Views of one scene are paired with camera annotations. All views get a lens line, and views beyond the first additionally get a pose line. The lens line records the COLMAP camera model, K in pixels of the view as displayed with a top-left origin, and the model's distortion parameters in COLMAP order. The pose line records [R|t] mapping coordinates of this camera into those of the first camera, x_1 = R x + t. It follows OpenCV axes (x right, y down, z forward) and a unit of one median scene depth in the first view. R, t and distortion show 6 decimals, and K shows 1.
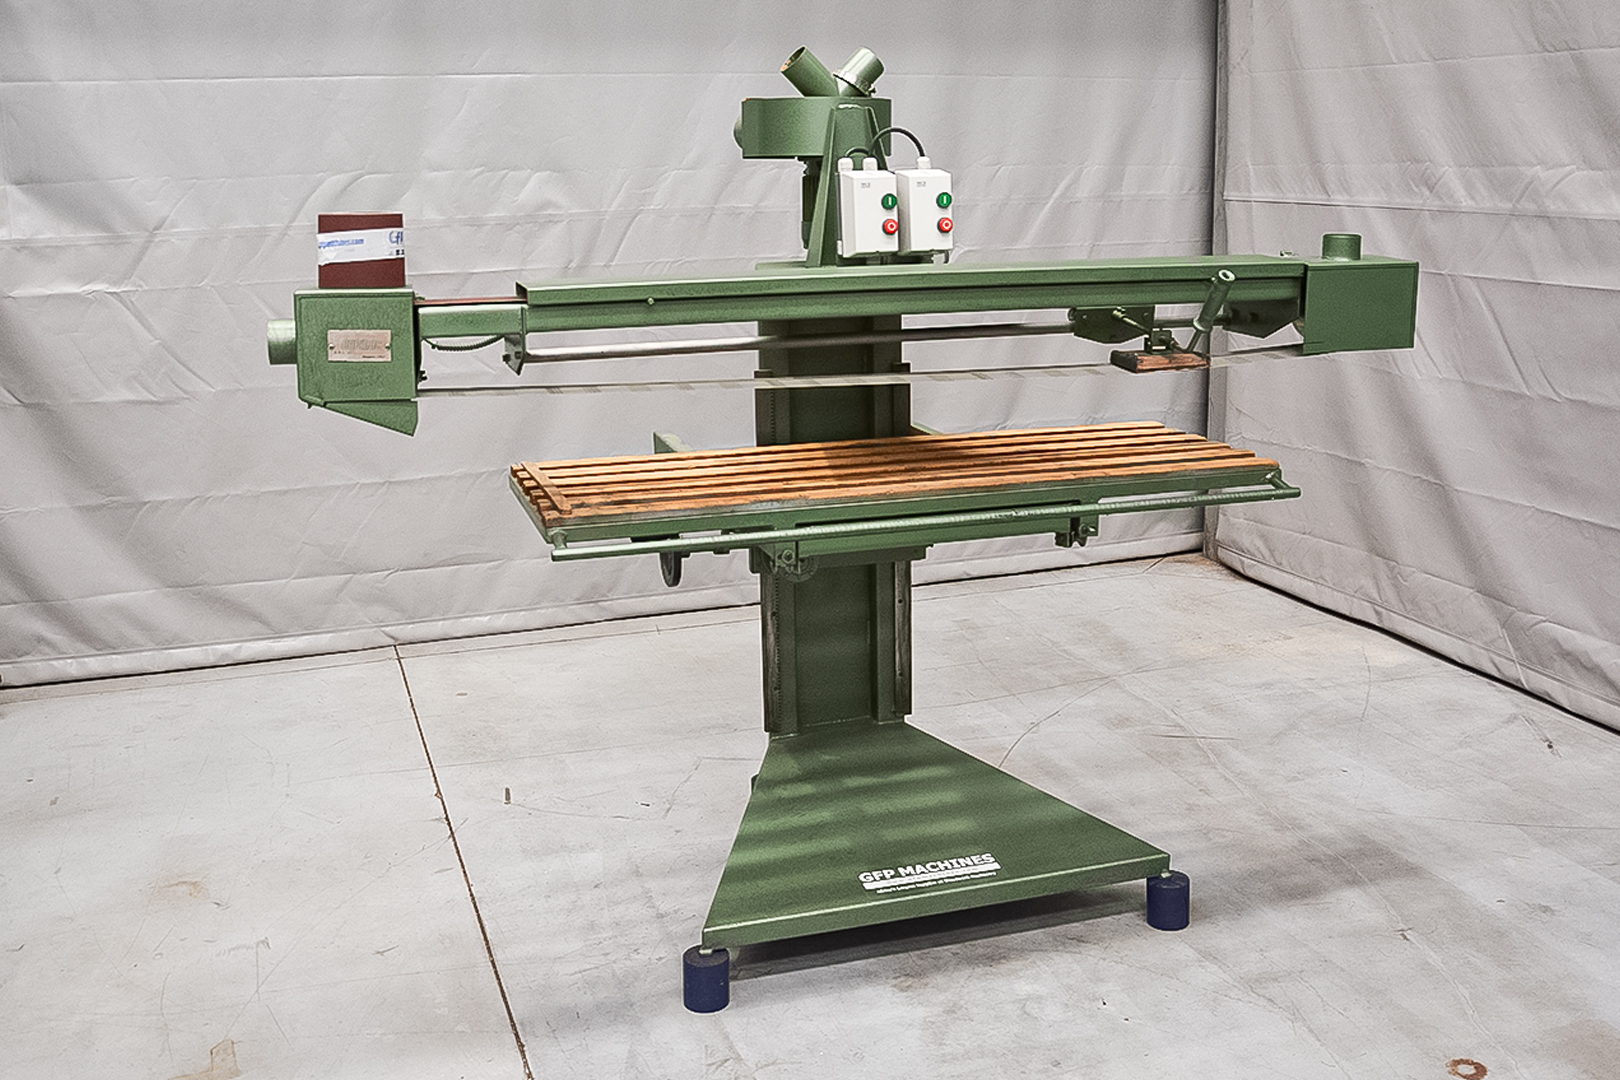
lens RADIAL K [[1609.5, 0, 825.0], [0, 1609.5, 536.8], [0, 0, 1]] dist [-0.154390, 0.117657]
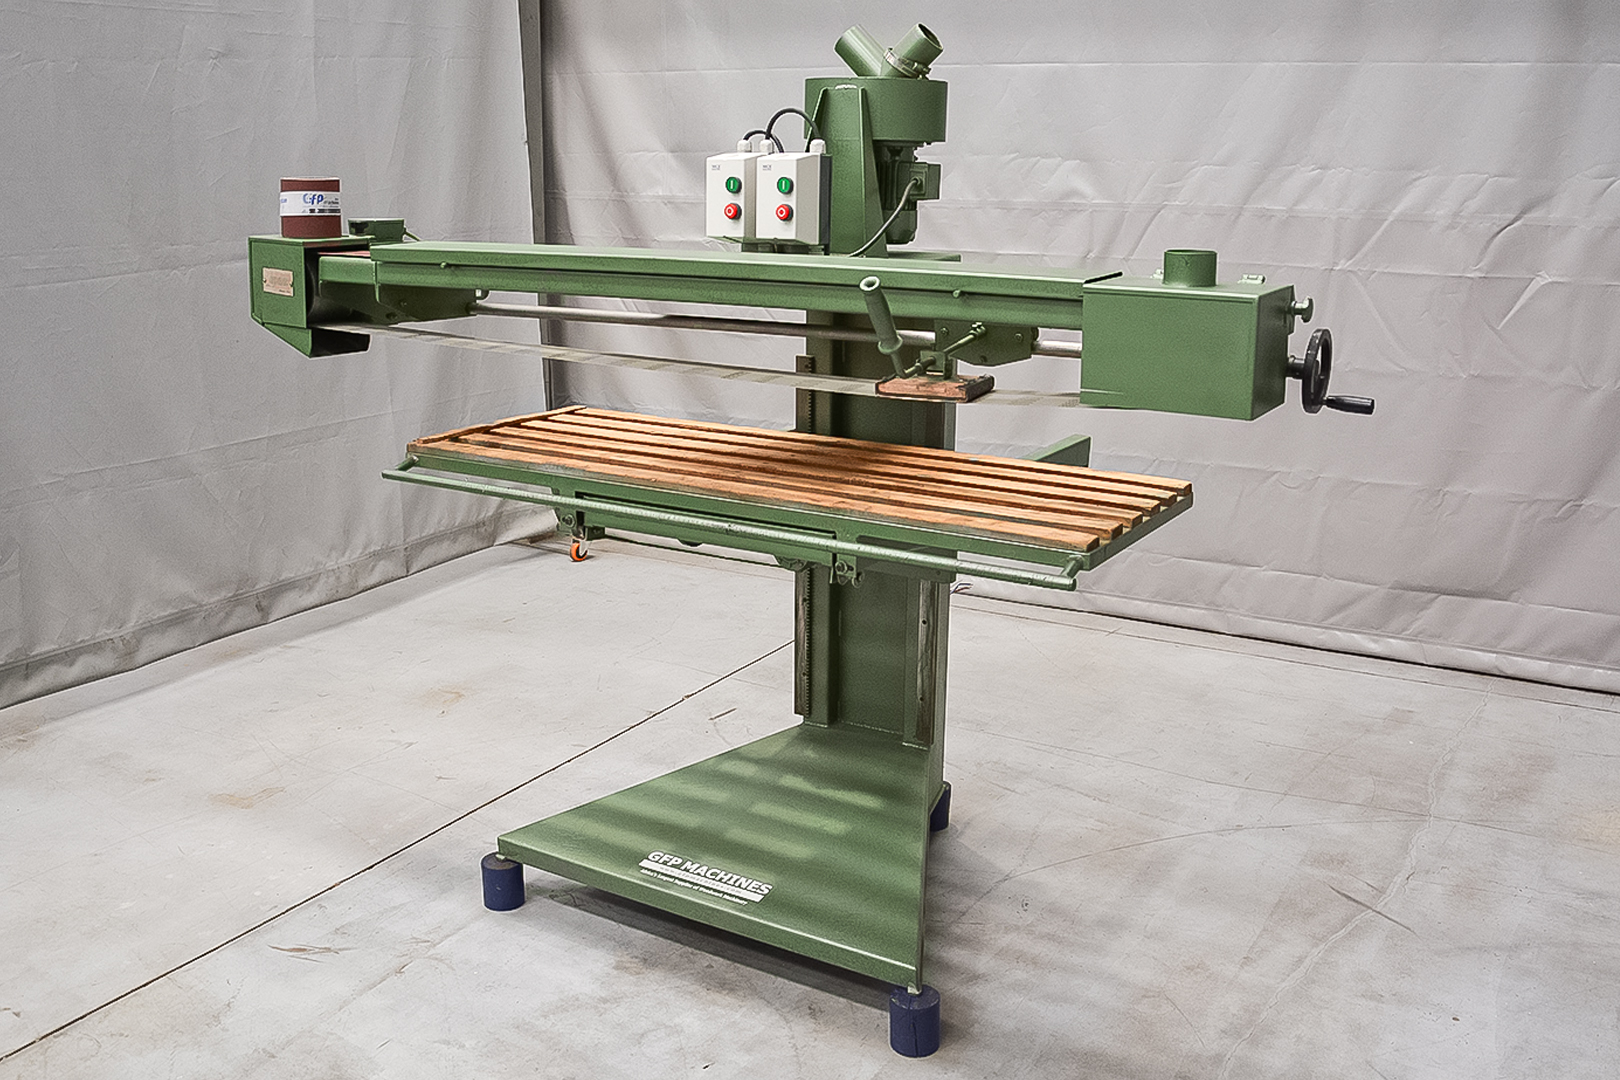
lens RADIAL K [[1477.7, 0, 817.8], [0, 1477.7, 577.2], [0, 0, 1]] dist [-0.158932, 0.138513]
pose [[0.659642, 0.225484, -0.716958, 0.632402], [-0.191182, 0.972897, 0.130079, -0.087518], [0.726857, 0.051264, 0.684873, 0.375803]]
